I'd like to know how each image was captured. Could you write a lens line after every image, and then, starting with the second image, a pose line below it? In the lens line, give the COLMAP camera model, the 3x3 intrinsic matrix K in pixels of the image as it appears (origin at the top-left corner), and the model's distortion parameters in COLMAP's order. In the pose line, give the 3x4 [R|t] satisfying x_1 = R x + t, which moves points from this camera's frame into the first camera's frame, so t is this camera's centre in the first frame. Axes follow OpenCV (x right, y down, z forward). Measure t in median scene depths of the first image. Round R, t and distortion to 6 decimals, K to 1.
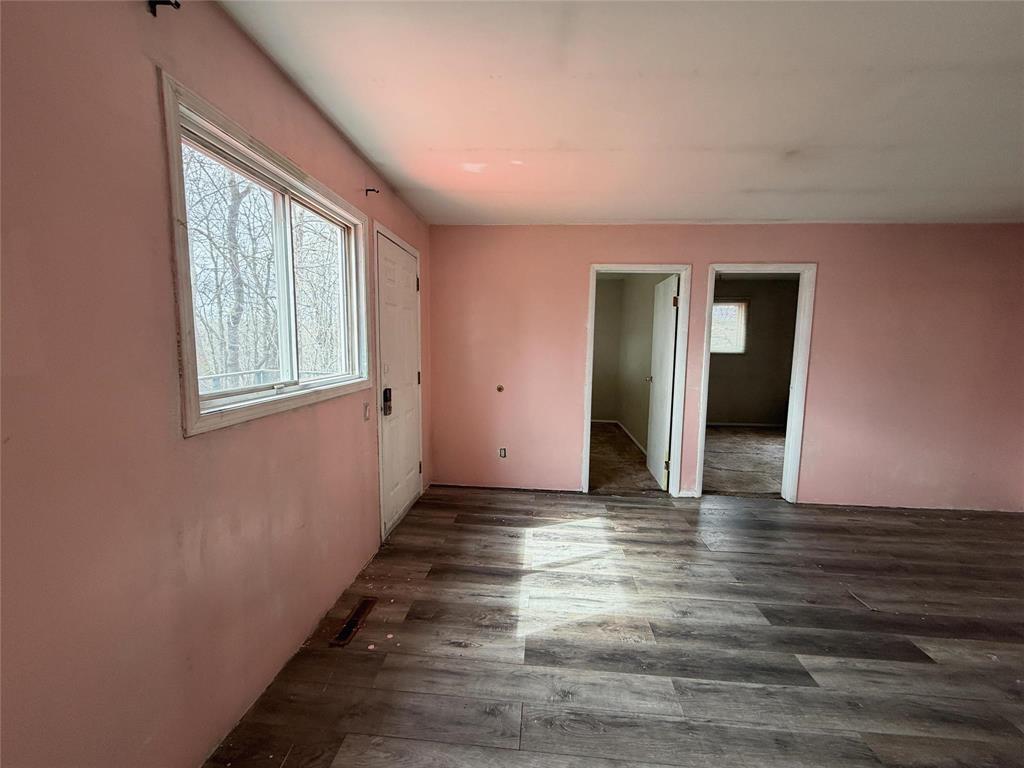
lens RADIAL K [[406.9, 0, 512.4], [0, 406.9, 383.3], [0, 0, 1]] dist [-0.001553, 0.000921]
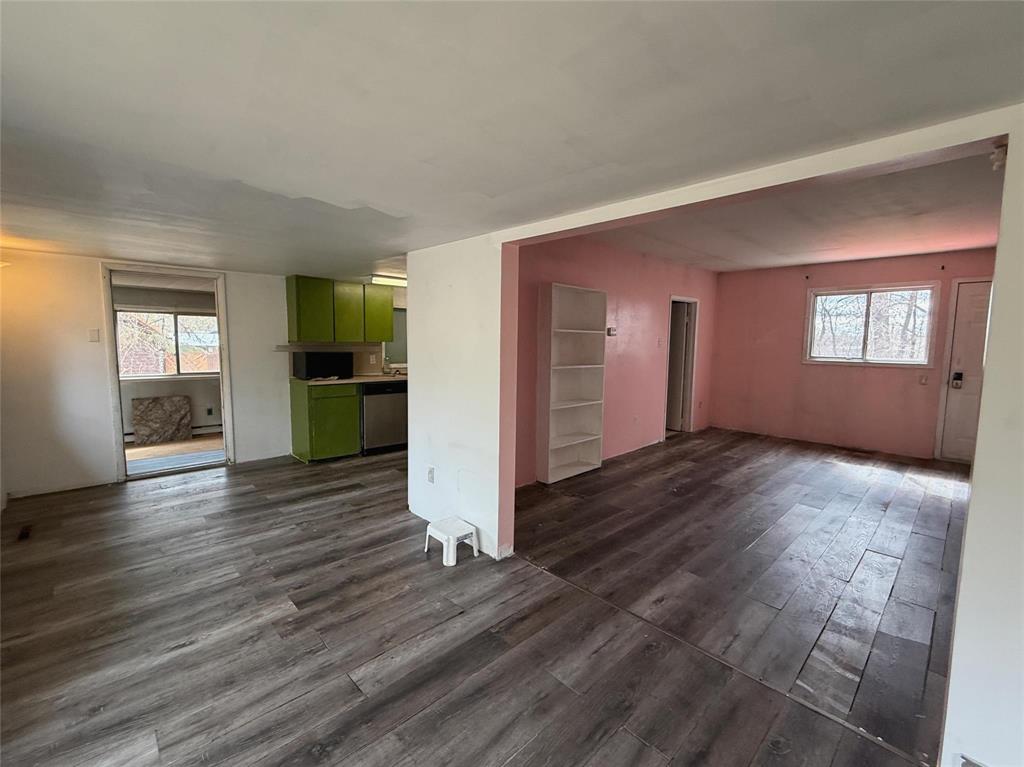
lens RADIAL K [[440.9, 0, 512.1], [0, 440.9, 384.3], [0, 0, 1]] dist [0.001166, -0.000353]
pose [[-0.662597, 0.053986, -0.747028, 2.120179], [-0.094809, 0.983330, 0.155157, -0.042609], [0.742951, 0.173632, -0.646433, 0.758815]]
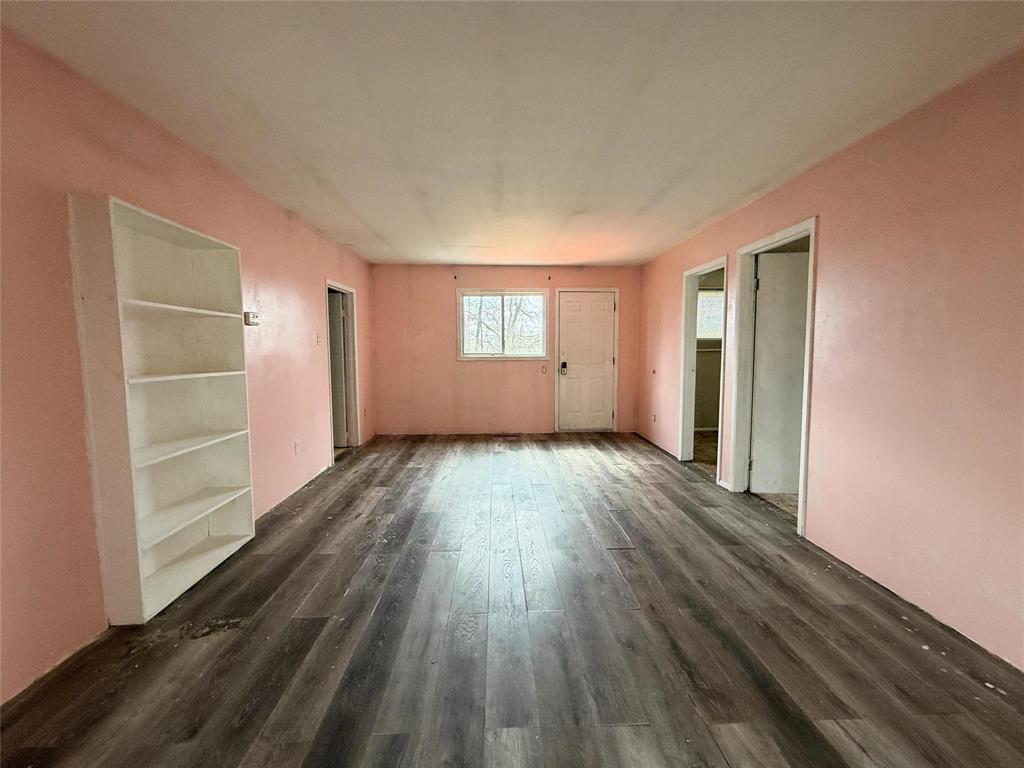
lens RADIAL K [[406.9, 0, 509.9], [0, 406.9, 382.5], [0, 0, 1]] dist [-0.001553, 0.000921]
pose [[0.117200, 0.068133, -0.990768, 1.661442], [-0.094135, 0.993914, 0.057214, 0.023539], [0.988637, 0.086560, 0.122901, 0.430869]]
